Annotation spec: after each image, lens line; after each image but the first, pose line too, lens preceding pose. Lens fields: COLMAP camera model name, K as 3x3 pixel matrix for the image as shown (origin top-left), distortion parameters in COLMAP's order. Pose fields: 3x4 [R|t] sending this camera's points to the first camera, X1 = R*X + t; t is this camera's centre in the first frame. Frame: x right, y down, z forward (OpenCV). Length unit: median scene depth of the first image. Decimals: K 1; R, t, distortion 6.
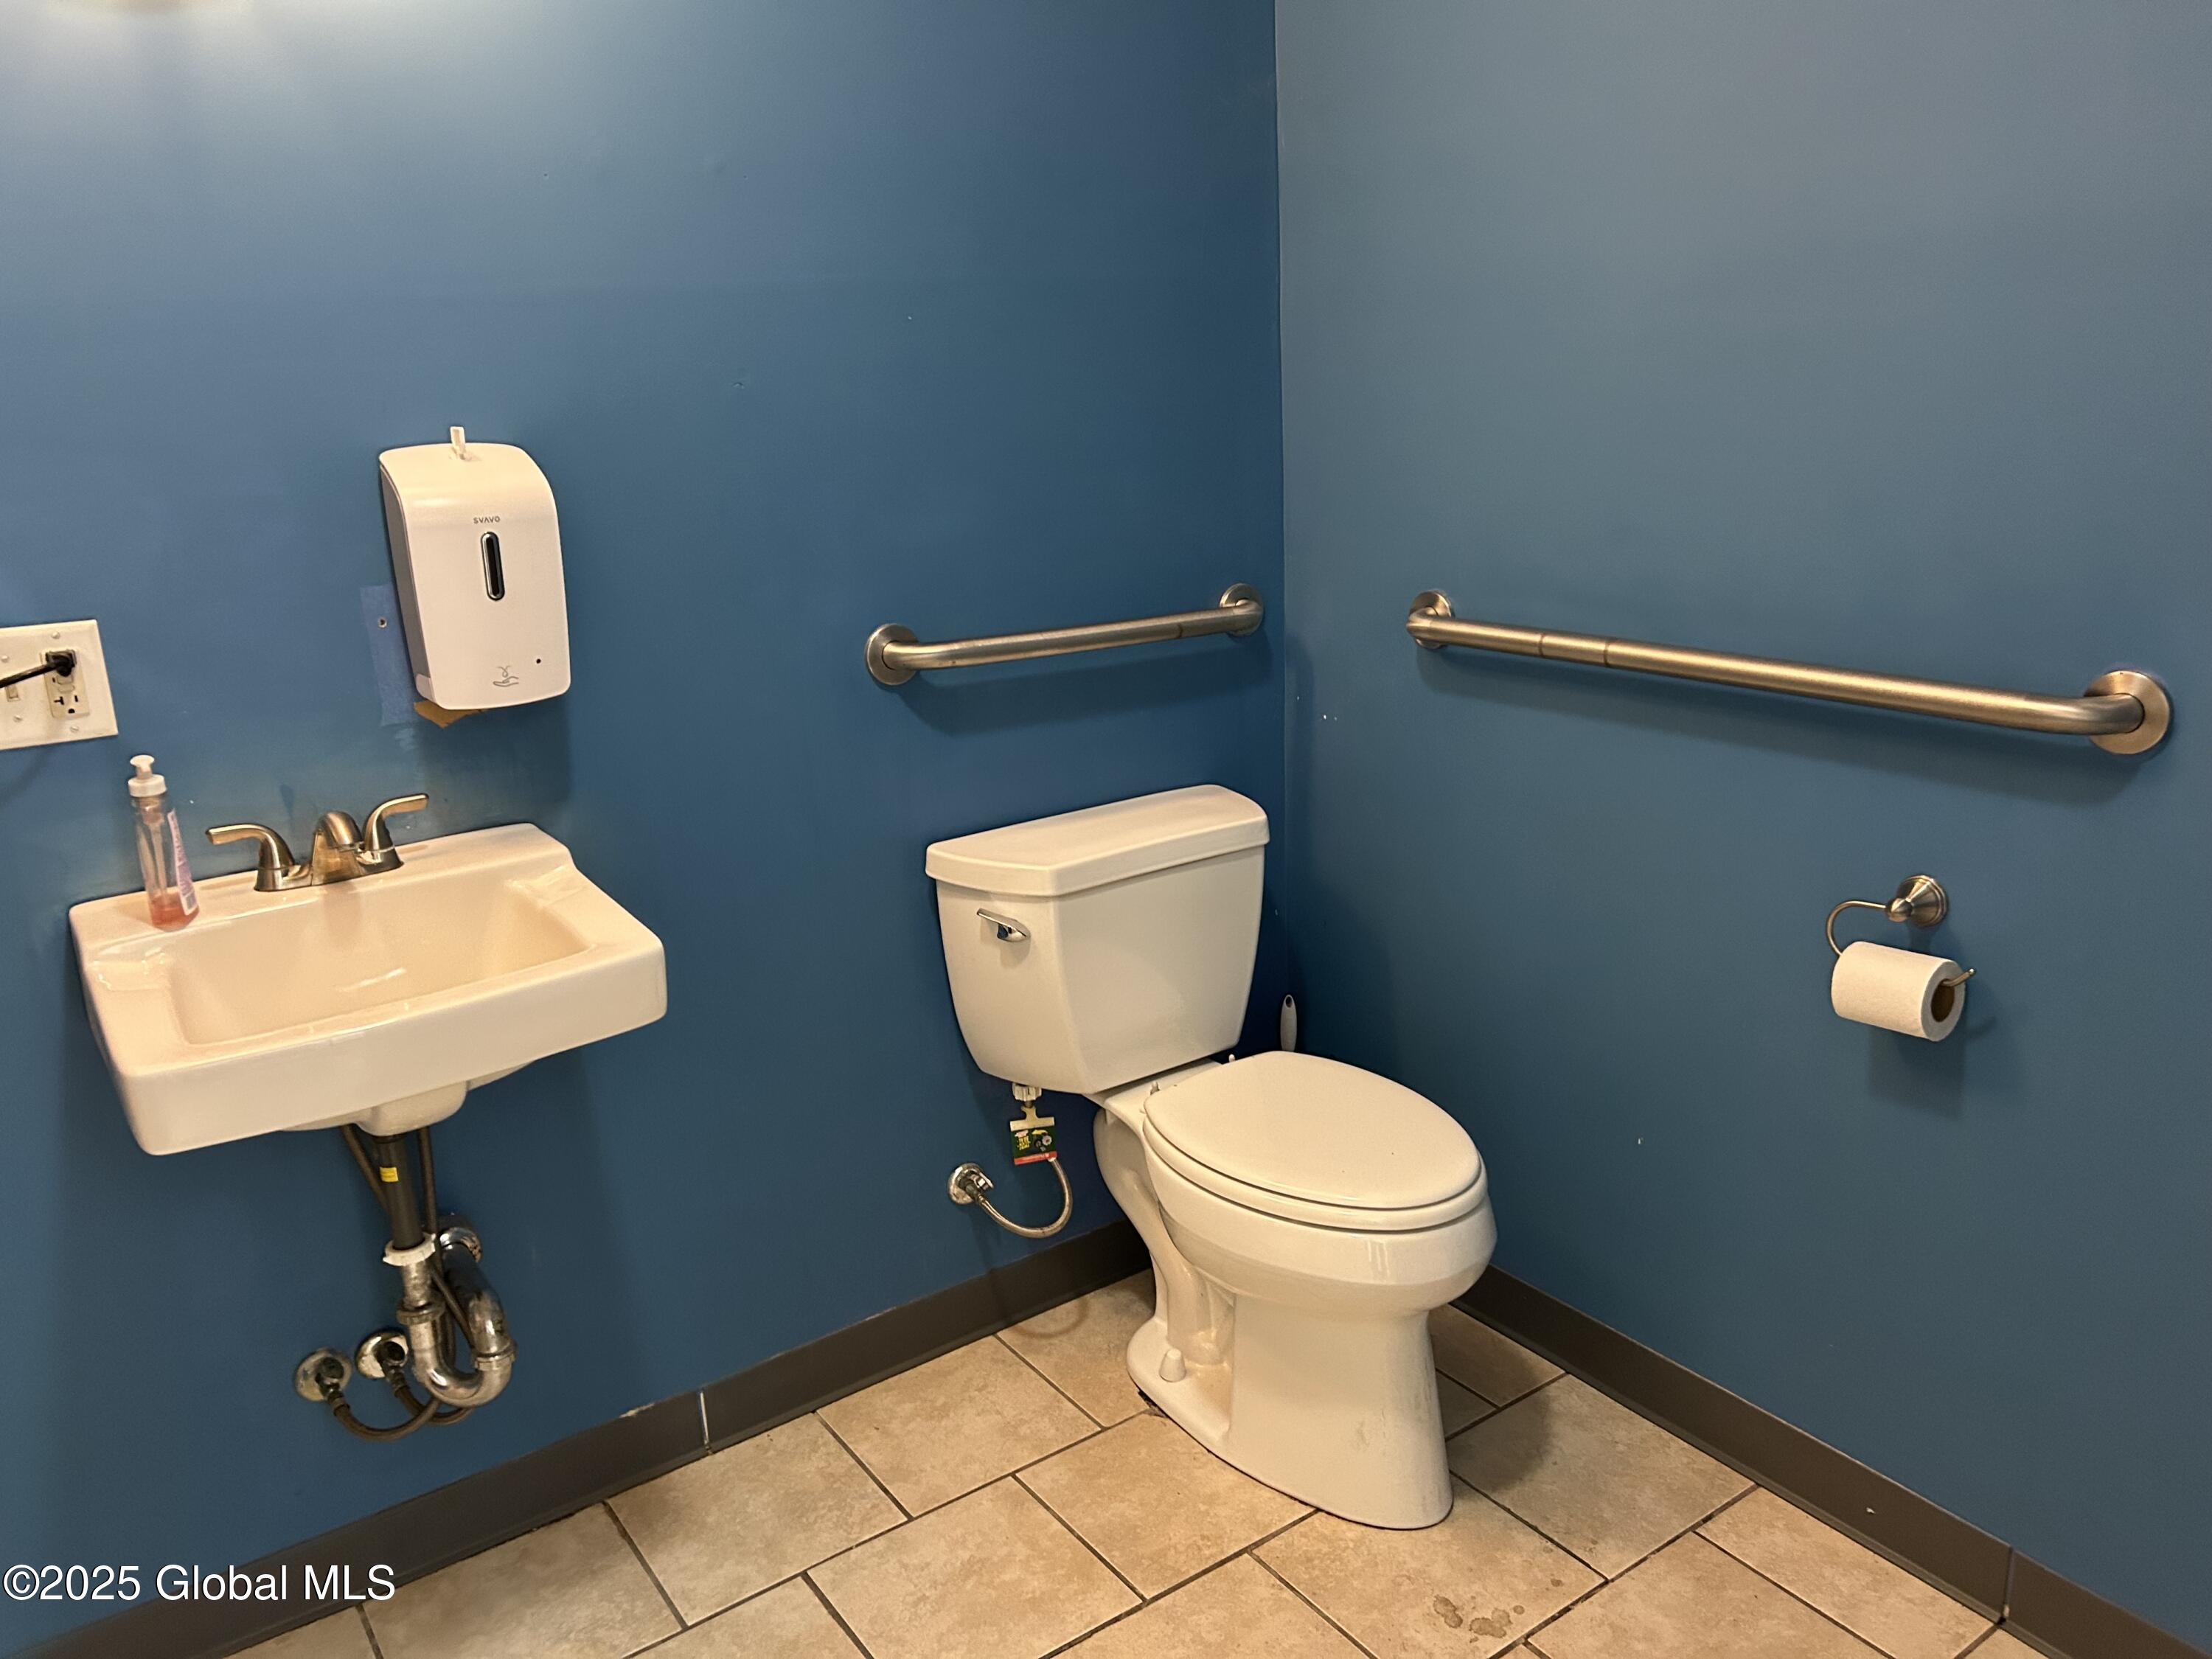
lens RADIAL K [[1664.1, 0, 1106.0], [0, 1664.1, 829.5], [0, 0, 1]] dist [0.008065, 0.003789]
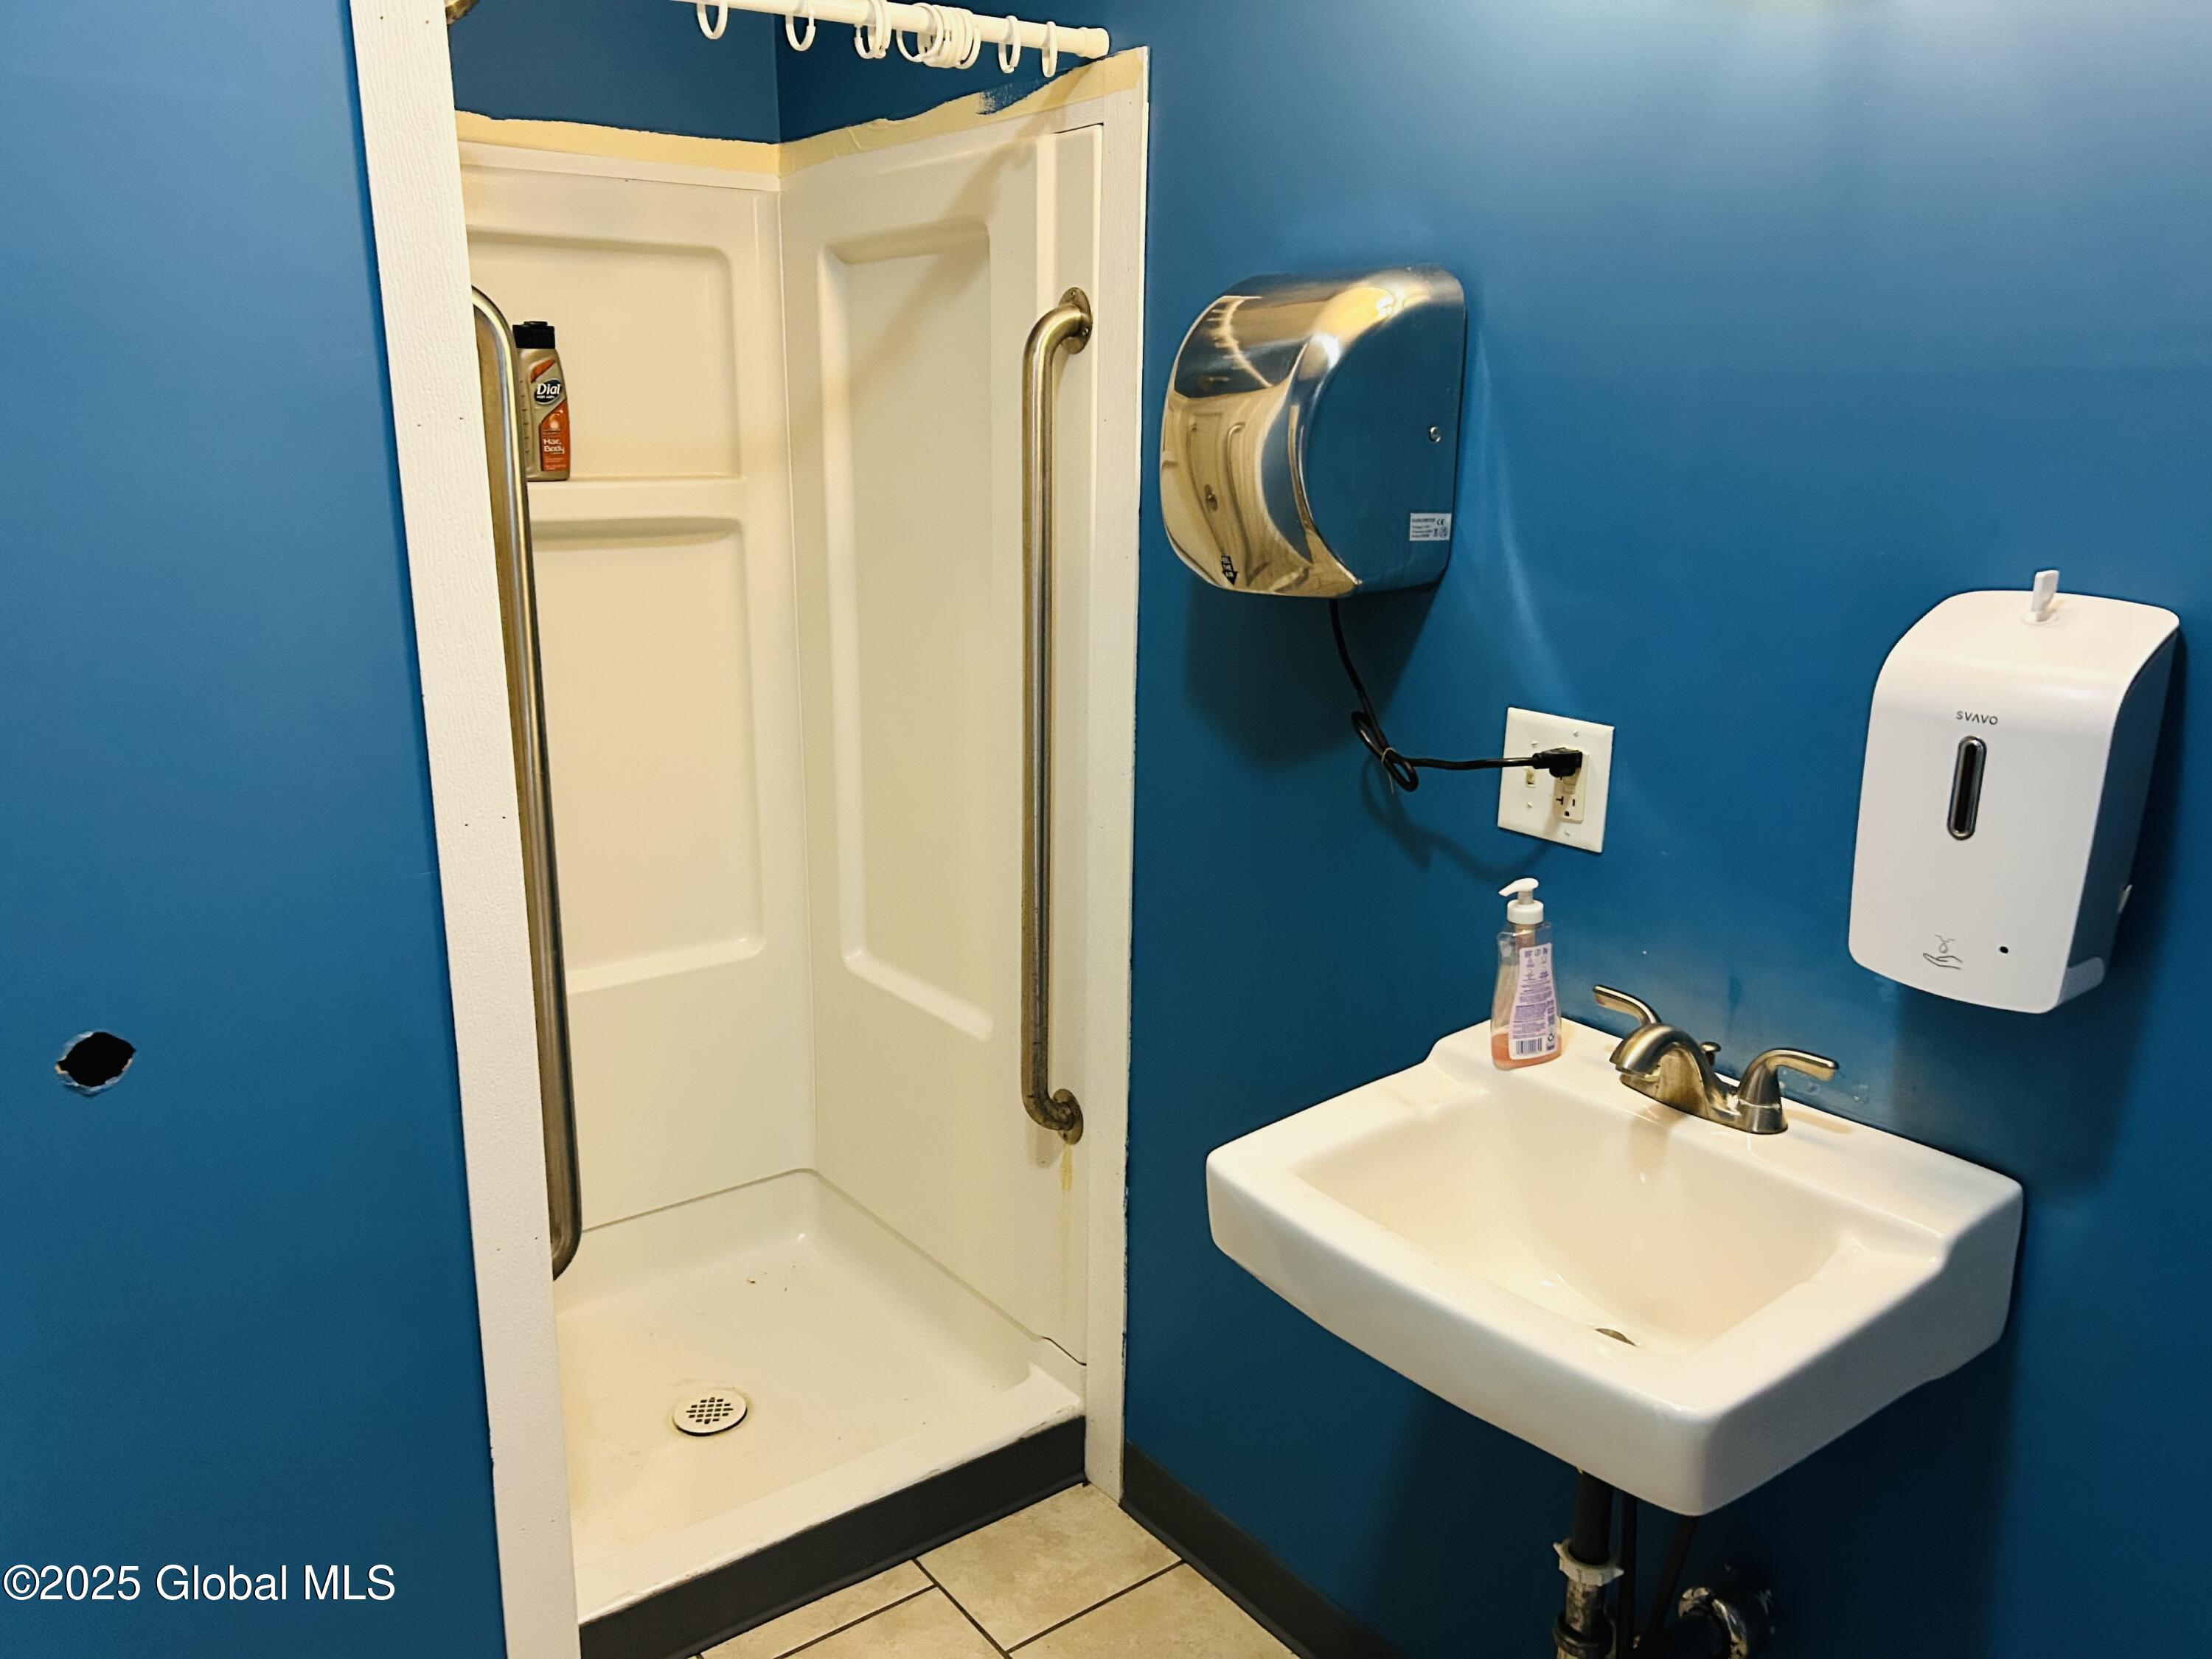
lens RADIAL K [[1664.1, 0, 1106.0], [0, 1664.1, 829.5], [0, 0, 1]] dist [0.008065, 0.003789]
pose [[0.032648, 0.266578, -0.963260, 0.254237], [-0.302681, 0.921153, 0.244666, -0.203366], [0.952533, 0.283573, 0.110761, 0.631833]]
